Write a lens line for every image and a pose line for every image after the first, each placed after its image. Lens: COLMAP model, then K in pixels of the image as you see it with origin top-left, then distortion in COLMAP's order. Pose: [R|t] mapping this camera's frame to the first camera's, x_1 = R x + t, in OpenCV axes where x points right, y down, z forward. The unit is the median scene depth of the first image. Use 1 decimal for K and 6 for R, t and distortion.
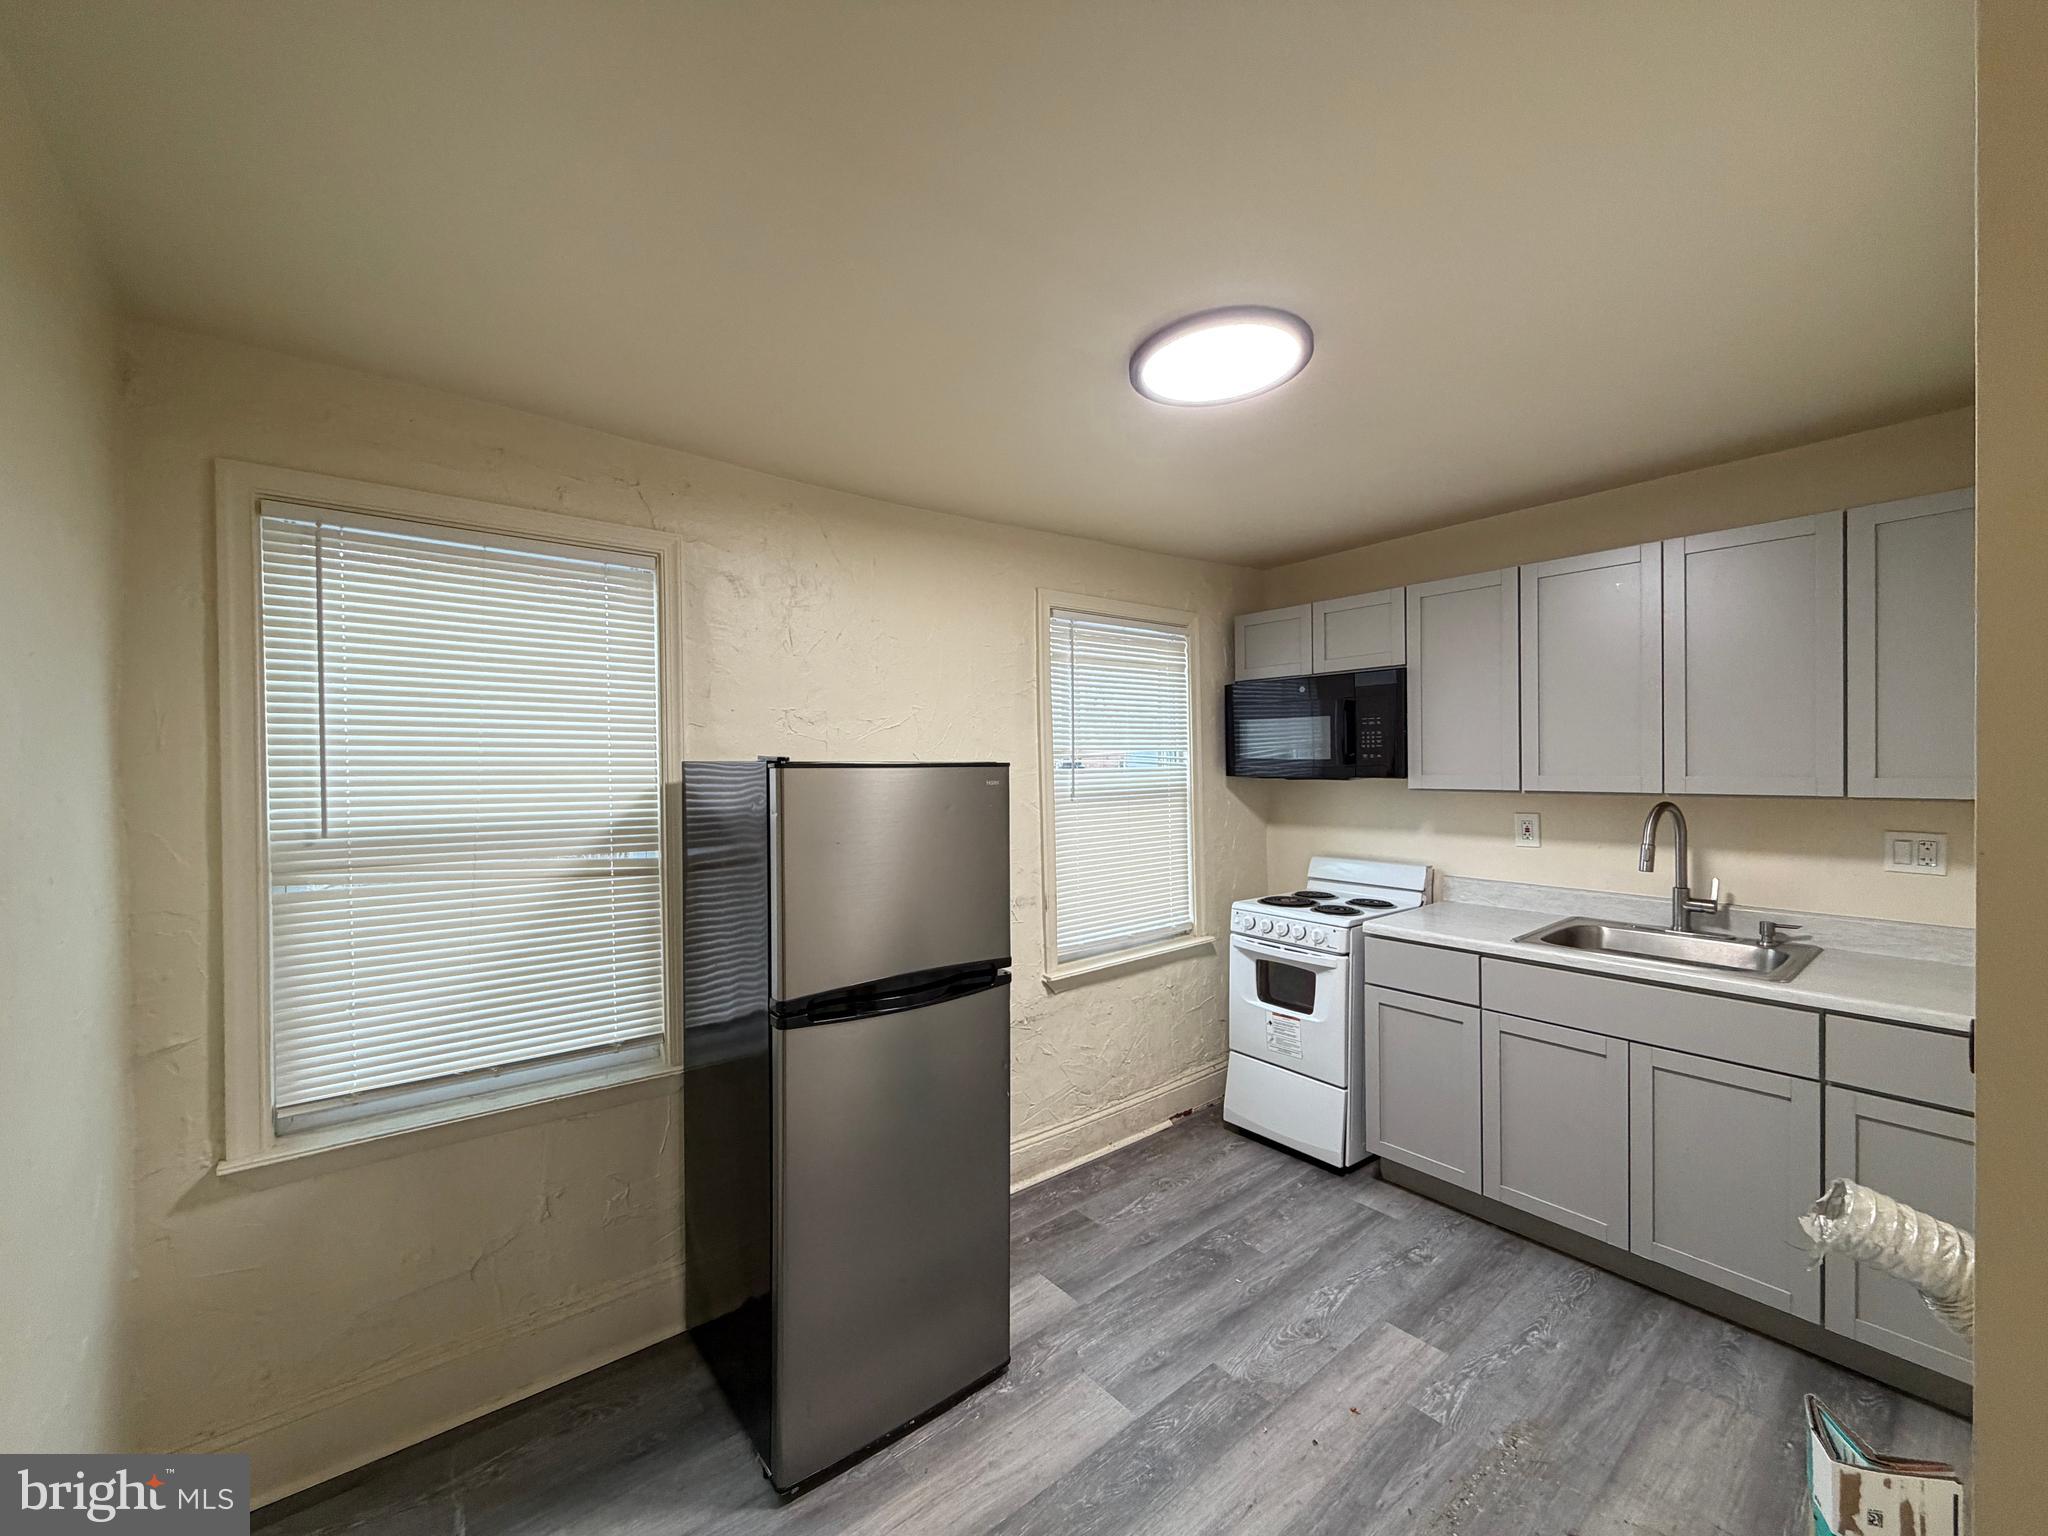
lens RADIAL K [[814.0, 0, 1019.8], [0, 814.0, 771.1], [0, 0, 1]] dist [-0.000139, -0.000221]
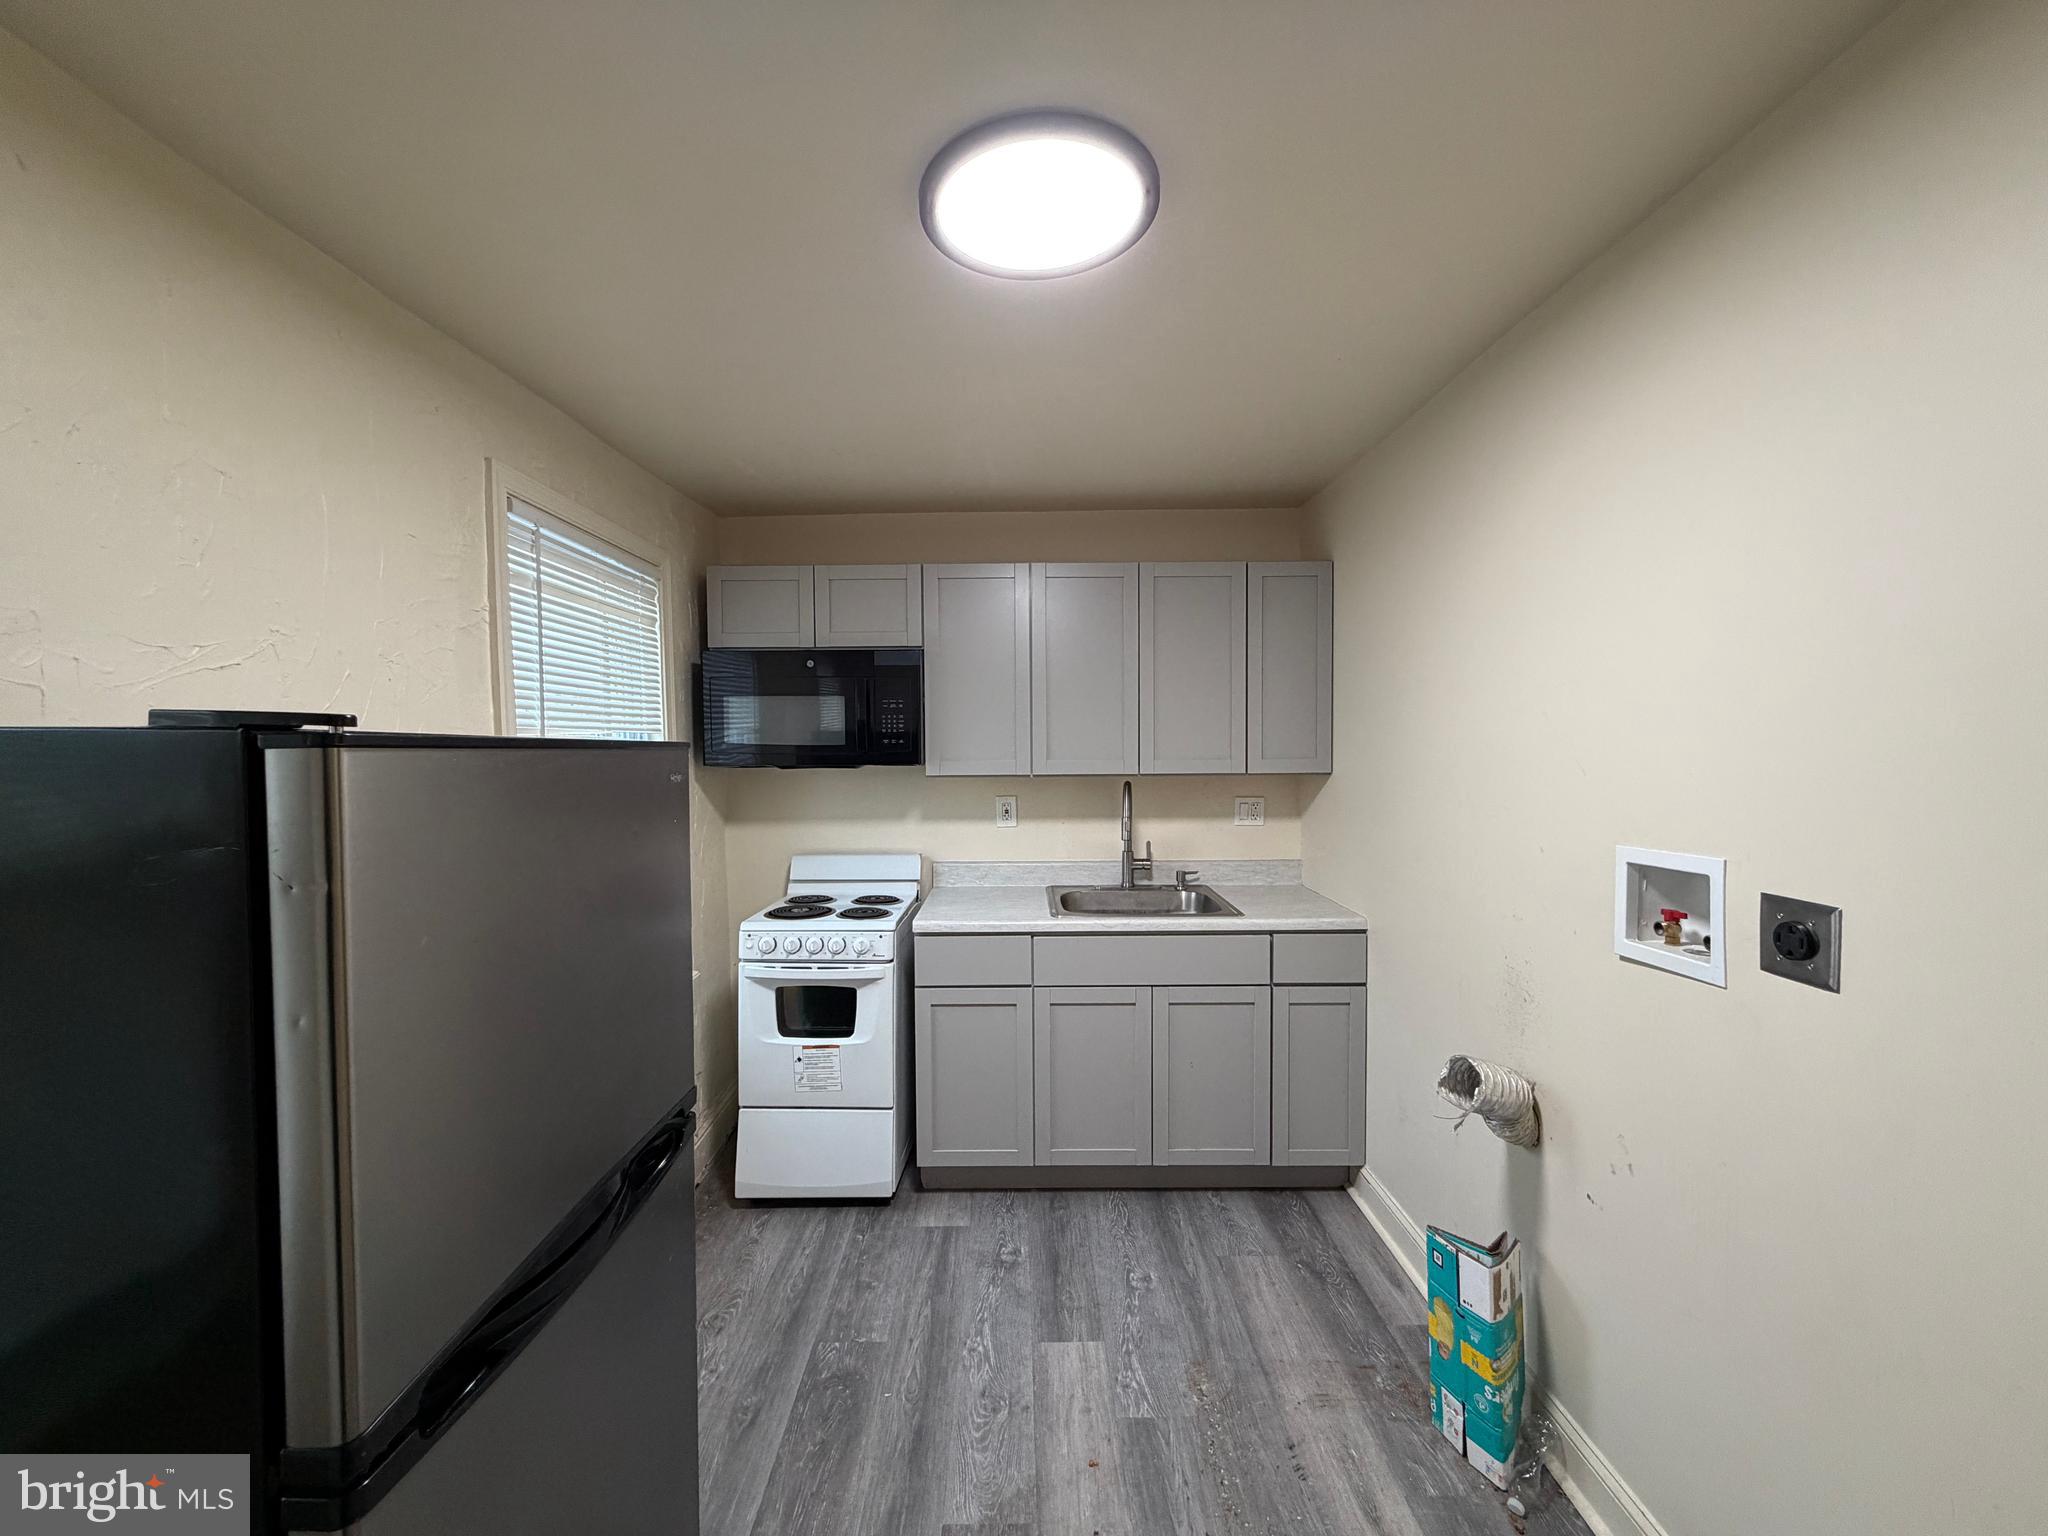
lens RADIAL K [[814.0, 0, 1019.8], [0, 814.0, 771.1], [0, 0, 1]] dist [-0.000139, -0.000221]
pose [[0.625463, -0.018903, 0.780025, -0.216995], [0.010243, 0.999819, 0.016016, 0.001919], [-0.780186, -0.002028, 0.625544, 0.331213]]
